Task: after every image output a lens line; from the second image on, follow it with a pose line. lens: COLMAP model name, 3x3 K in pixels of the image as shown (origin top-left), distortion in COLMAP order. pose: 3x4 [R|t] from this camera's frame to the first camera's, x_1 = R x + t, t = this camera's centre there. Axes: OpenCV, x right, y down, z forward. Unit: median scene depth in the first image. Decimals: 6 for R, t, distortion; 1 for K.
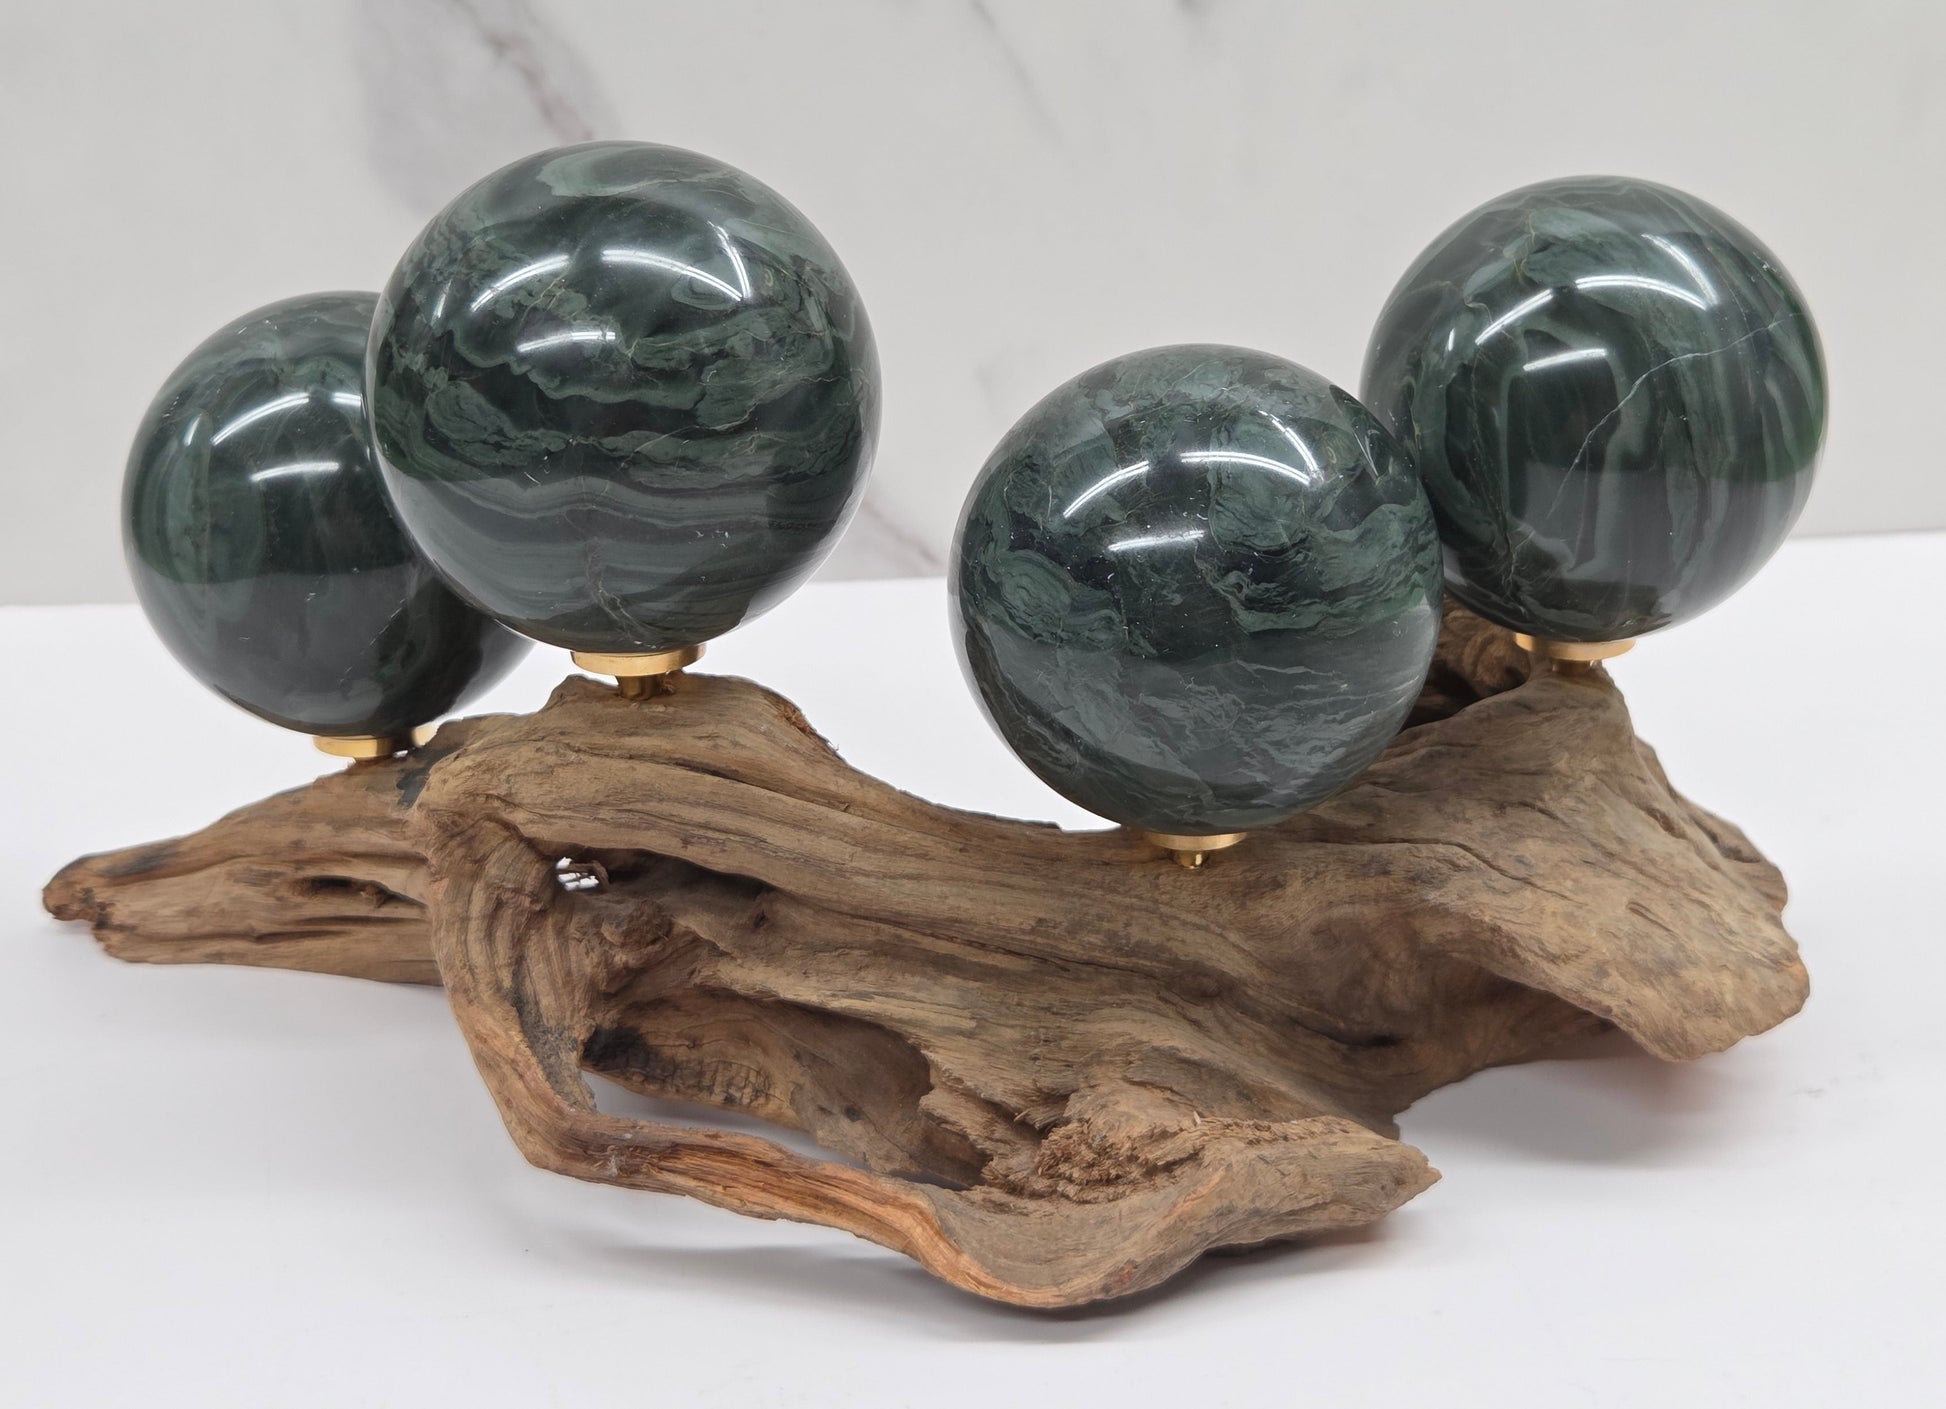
lens RADIAL K [[3610.2, 0, 1023.8], [0, 3610.2, 630.4], [0, 0, 1]] dist [0.045109, -0.184652]
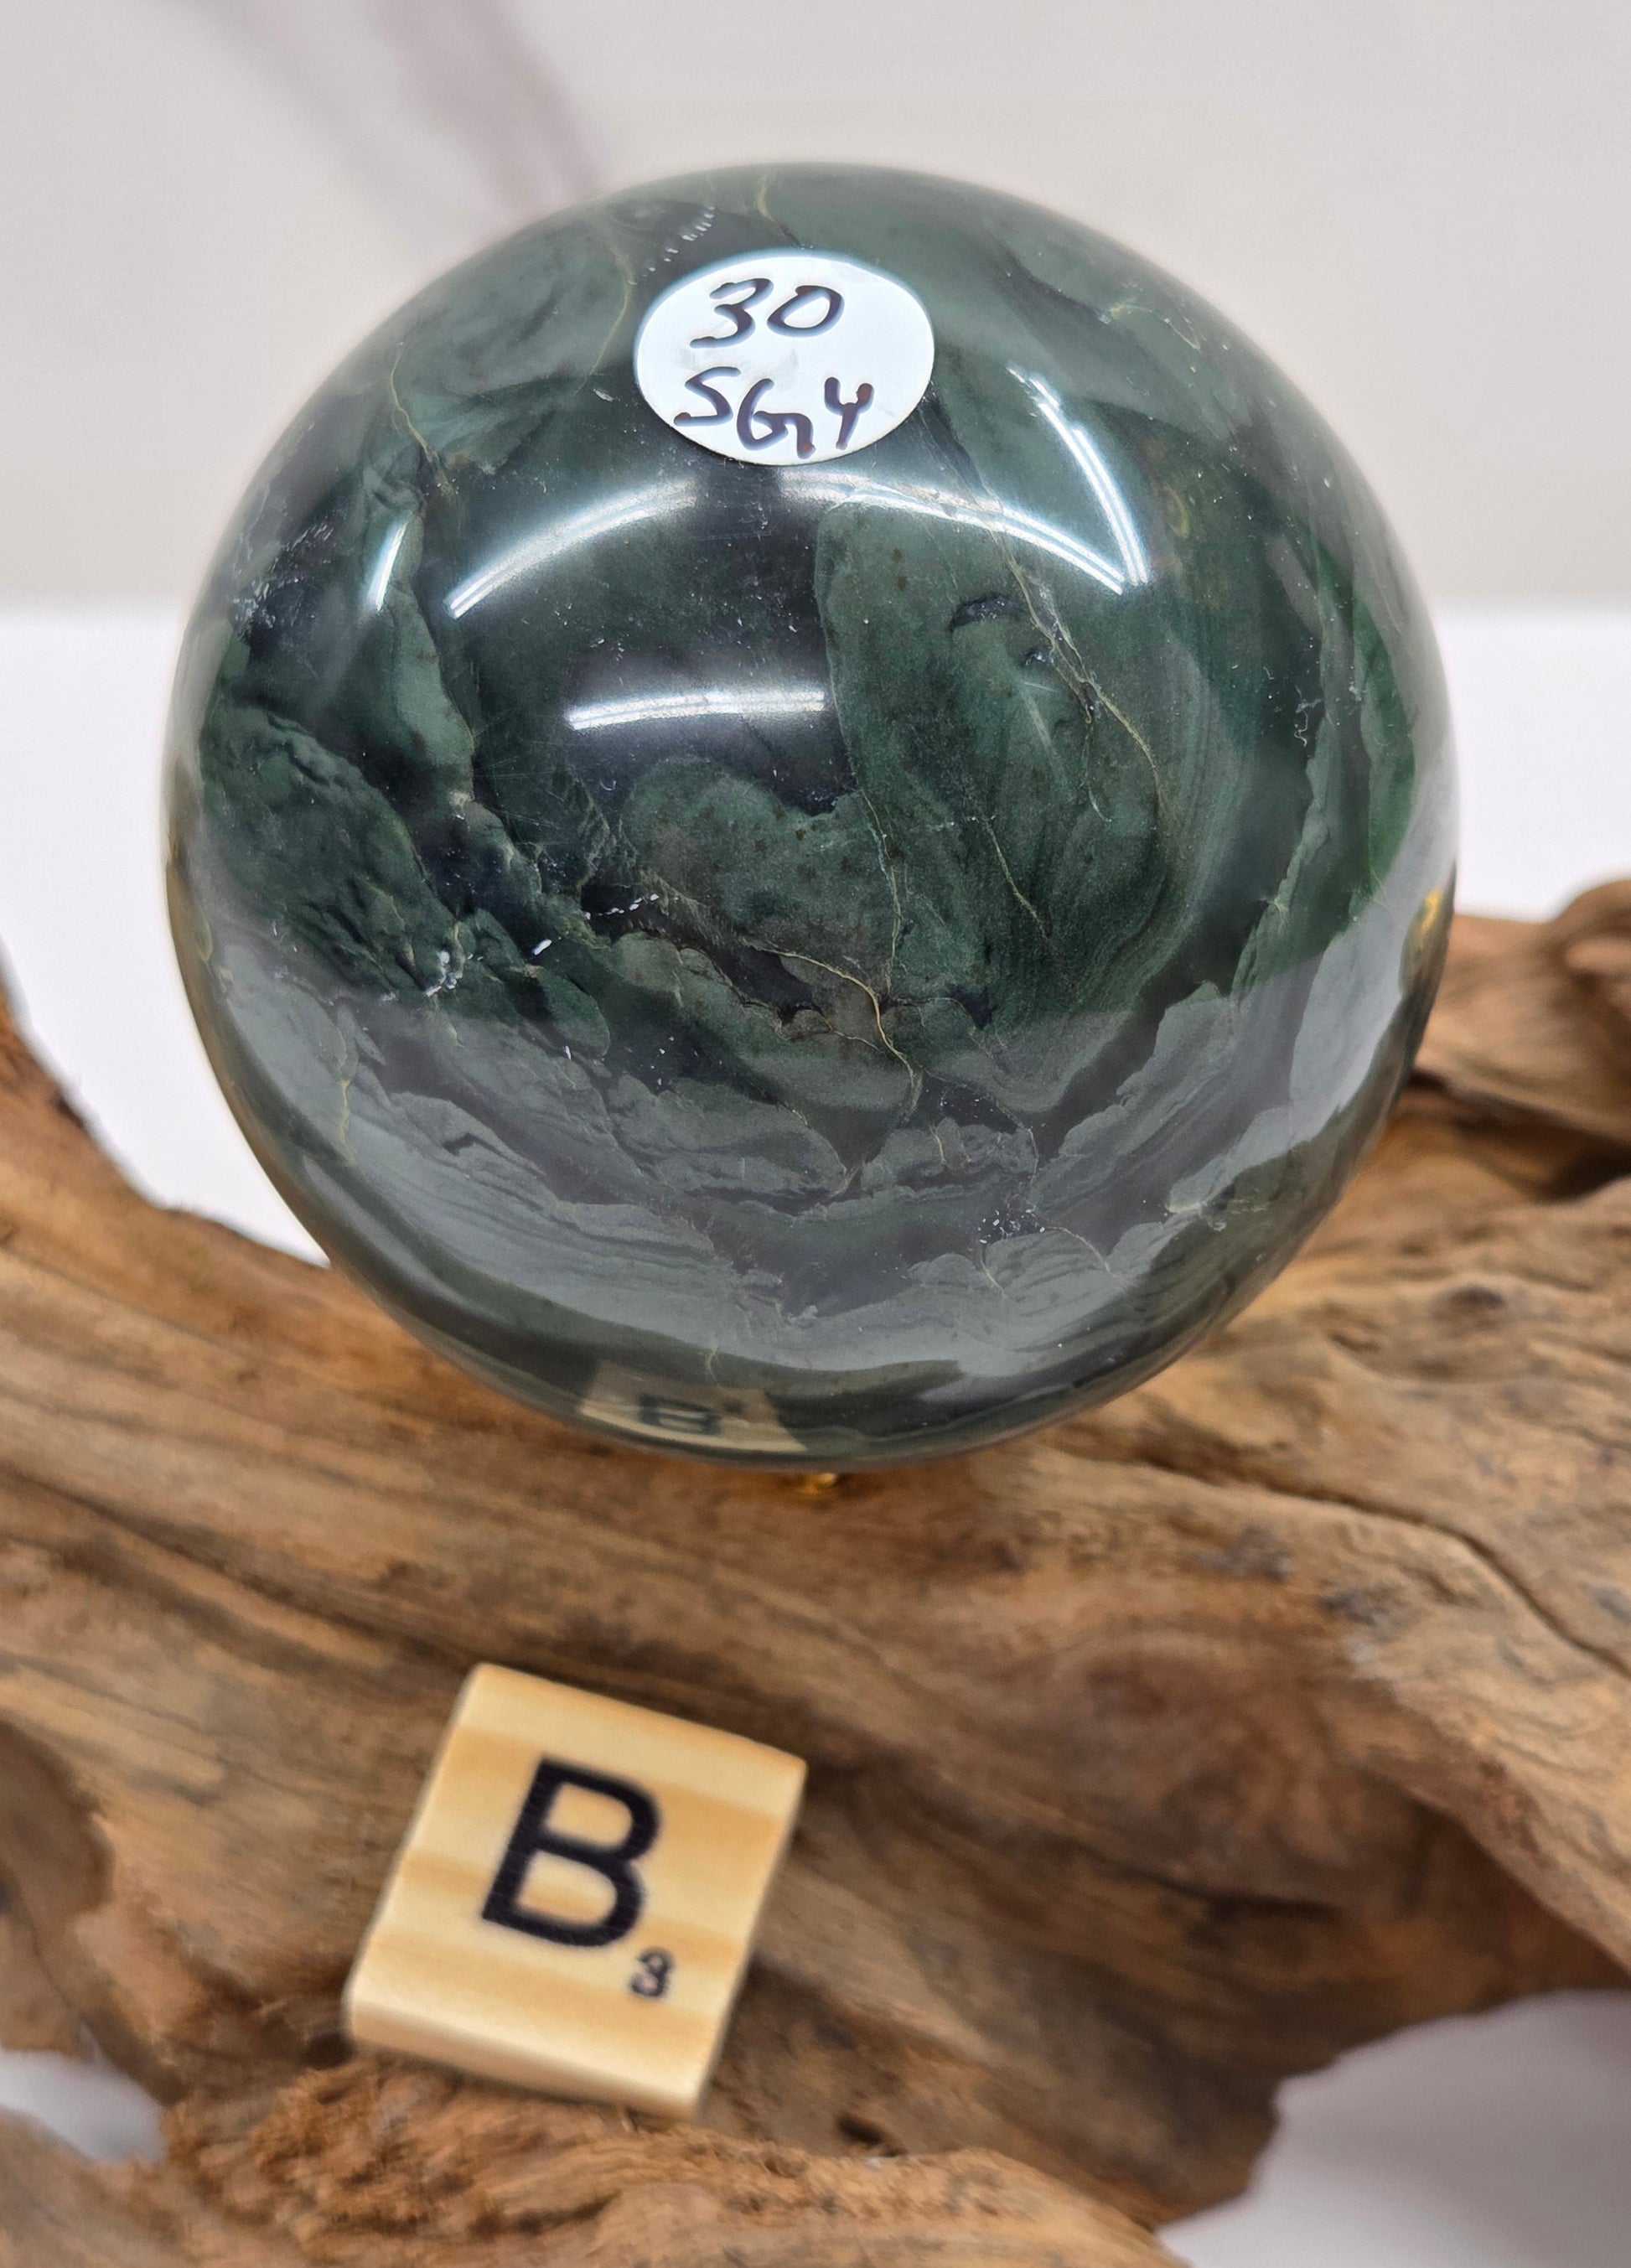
lens RADIAL K [[4117.6, 0, 861.6], [0, 4117.6, 1201.6], [0, 0, 1]] dist [0.034745, 0.071830]
pose [[0.952668, 0.159358, -0.258900, 0.172443], [-0.120569, 0.979817, 0.159441, -0.045476], [0.279082, -0.120679, 0.952654, 0.543520]]
